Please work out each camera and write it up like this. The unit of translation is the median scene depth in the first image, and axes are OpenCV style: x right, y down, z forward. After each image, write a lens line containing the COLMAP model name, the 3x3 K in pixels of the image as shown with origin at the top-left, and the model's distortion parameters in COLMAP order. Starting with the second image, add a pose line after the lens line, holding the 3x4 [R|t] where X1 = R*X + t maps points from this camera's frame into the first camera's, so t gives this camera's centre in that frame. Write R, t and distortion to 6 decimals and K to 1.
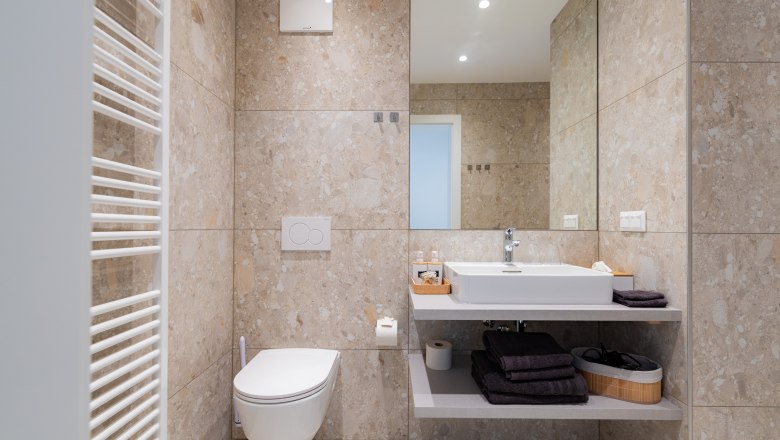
lens RADIAL K [[355.0, 0, 392.3], [0, 355.0, 222.8], [0, 0, 1]] dist [0.004252, -0.000964]
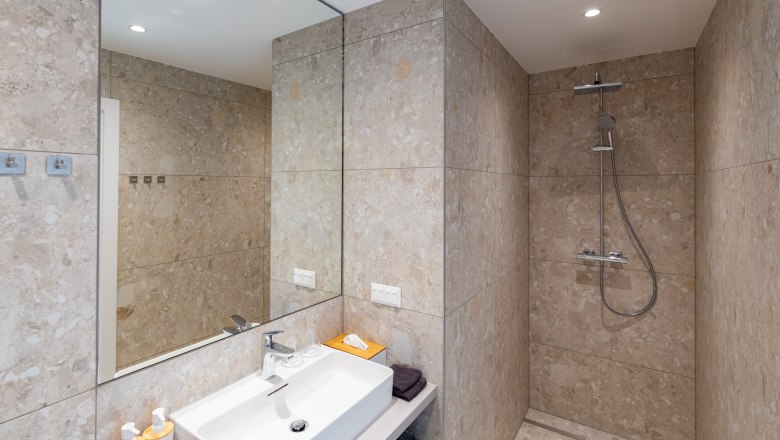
lens RADIAL K [[355.0, 0, 391.7], [0, 355.0, 182.4], [0, 0, 1]] dist [0.004252, -0.000964]
pose [[0.548701, 0.004743, 0.836005, -0.150610], [-0.012498, 0.999919, 0.002530, -0.283716], [-0.835925, -0.011836, 0.548716, 0.363206]]
